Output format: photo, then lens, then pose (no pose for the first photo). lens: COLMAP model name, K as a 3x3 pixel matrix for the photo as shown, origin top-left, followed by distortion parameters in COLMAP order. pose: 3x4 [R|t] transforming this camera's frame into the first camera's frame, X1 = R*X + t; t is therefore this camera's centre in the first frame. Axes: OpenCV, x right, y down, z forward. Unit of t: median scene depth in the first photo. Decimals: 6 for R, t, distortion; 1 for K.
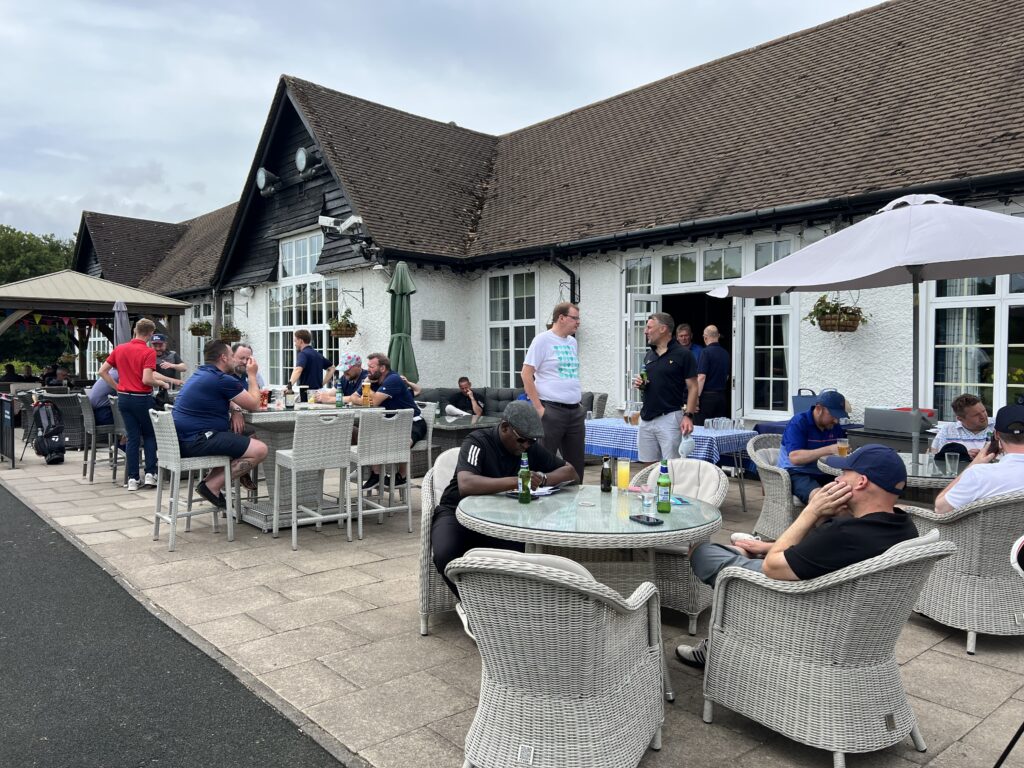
lens RADIAL K [[778.5, 0, 512.5], [0, 778.5, 388.7], [0, 0, 1]] dist [0.041173, -0.039580]
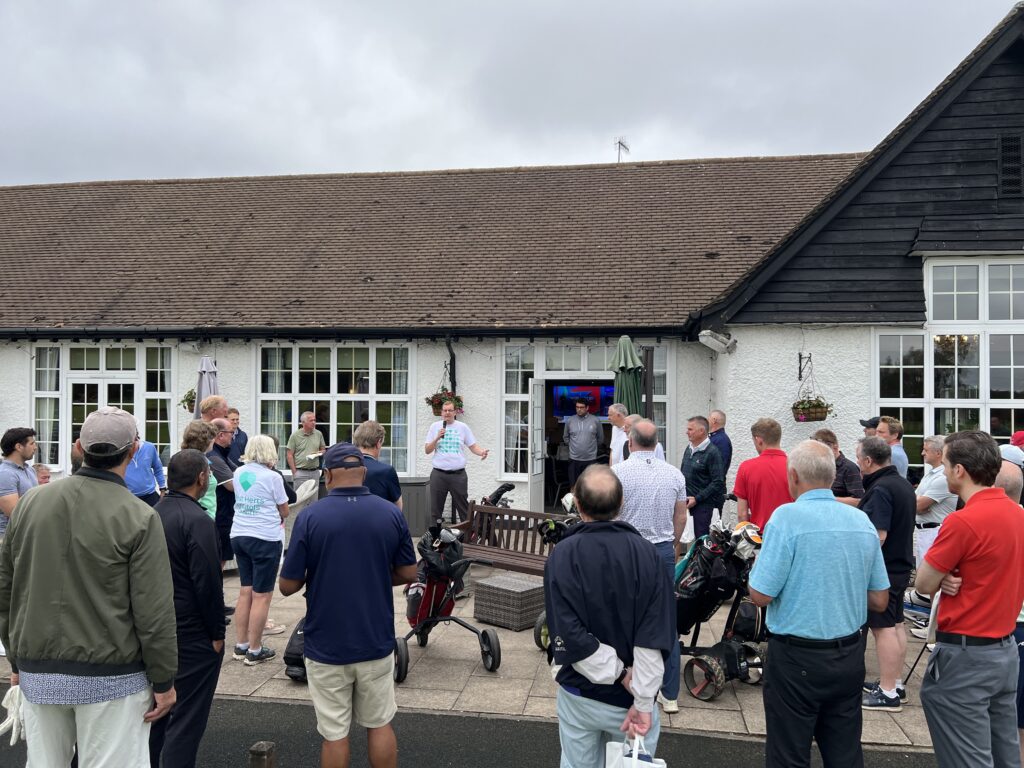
lens RADIAL K [[777.4, 0, 517.7], [0, 777.4, 389.1], [0, 0, 1]] dist [0.030360, -0.026254]
pose [[0.759176, 0.013202, 0.650751, -0.087044], [0.022115, 0.998694, -0.046060, -0.030797], [-0.650509, 0.049359, 0.757893, -0.458091]]
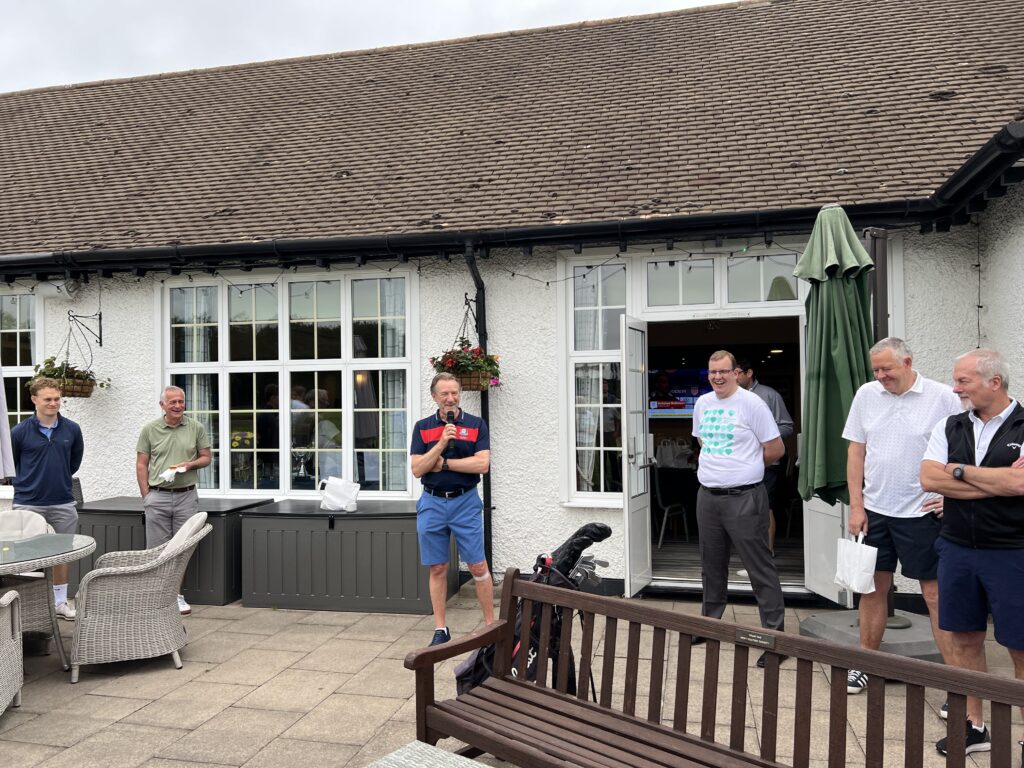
lens RADIAL K [[777.4, 0, 517.7], [0, 777.4, 389.1], [0, 0, 1]] dist [0.030360, -0.026254]
pose [[0.801663, 0.005600, 0.597751, 0.242935], [0.036053, 0.997683, -0.057698, -0.008641], [-0.596689, 0.067805, 0.799603, -0.035995]]
